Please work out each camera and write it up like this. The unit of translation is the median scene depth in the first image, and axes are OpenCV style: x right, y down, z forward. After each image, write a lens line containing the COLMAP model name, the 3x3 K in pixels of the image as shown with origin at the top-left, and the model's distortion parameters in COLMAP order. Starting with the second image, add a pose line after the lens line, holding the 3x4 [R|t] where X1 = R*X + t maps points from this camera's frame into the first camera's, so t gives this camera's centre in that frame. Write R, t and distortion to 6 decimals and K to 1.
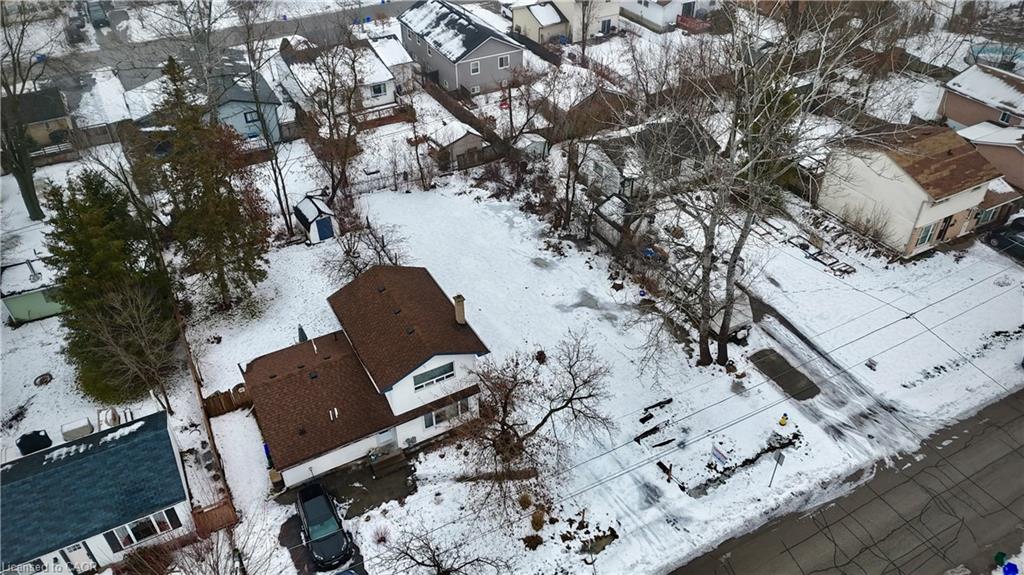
lens RADIAL K [[746.7, 0, 512.0], [0, 746.7, 287.5], [0, 0, 1]] dist [0.079789, -0.079258]
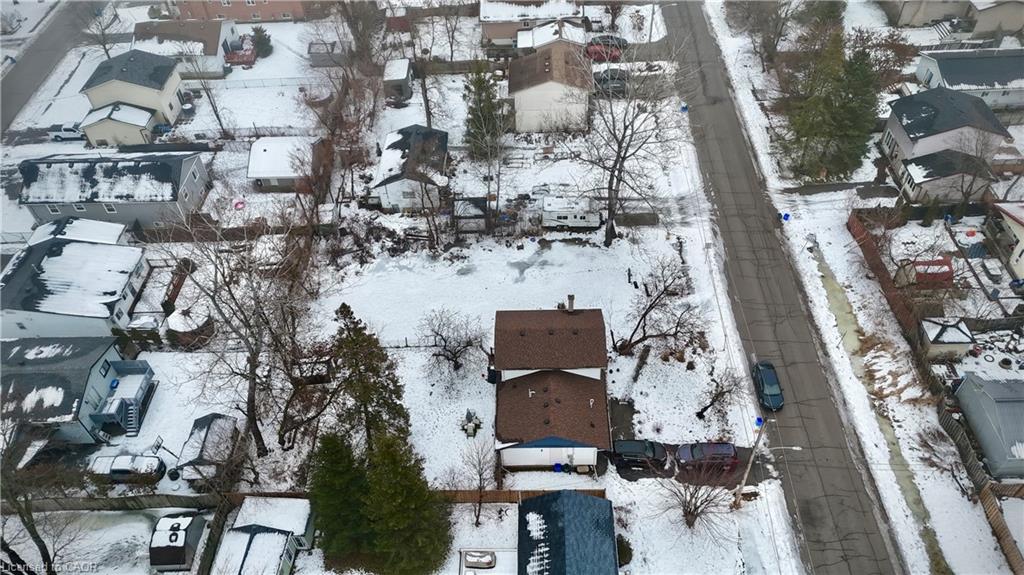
lens RADIAL K [[742.2, 0, 512.0], [0, 742.2, 287.5], [0, 0, 1]] dist [0.162938, -0.353432]
pose [[0.486480, -0.634624, 0.600491, -0.900567], [0.560243, 0.753988, 0.342972, -0.513388], [-0.670421, 0.169572, 0.722344, -0.006907]]
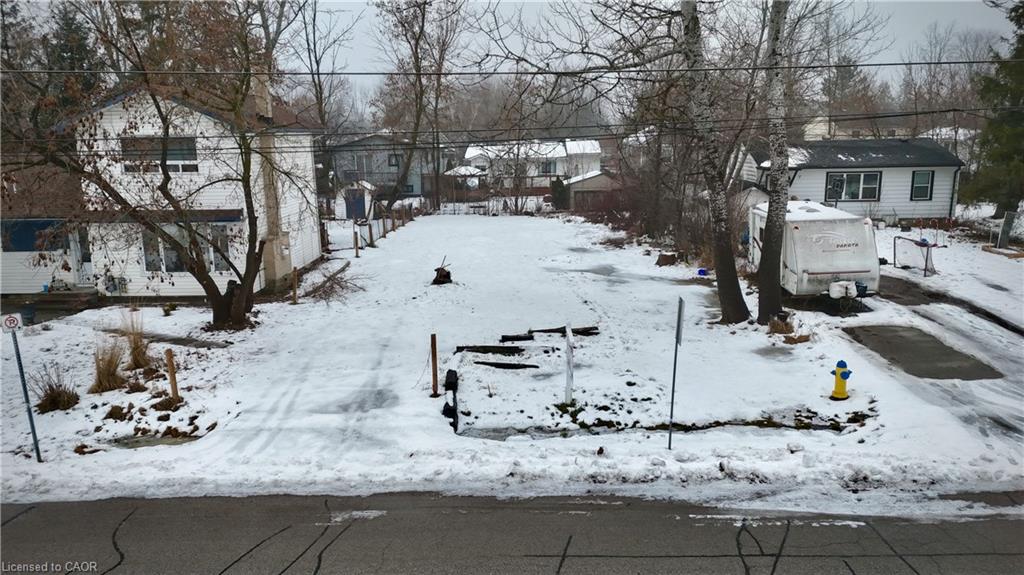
lens RADIAL K [[746.7, 0, 512.0], [0, 746.7, 287.5], [0, 0, 1]] dist [0.079789, -0.079258]
pose [[0.866423, 0.103514, -0.488463, 0.372305], [-0.302187, 0.887481, -0.347938, 0.287994], [0.397485, 0.449069, 0.800214, 0.595474]]
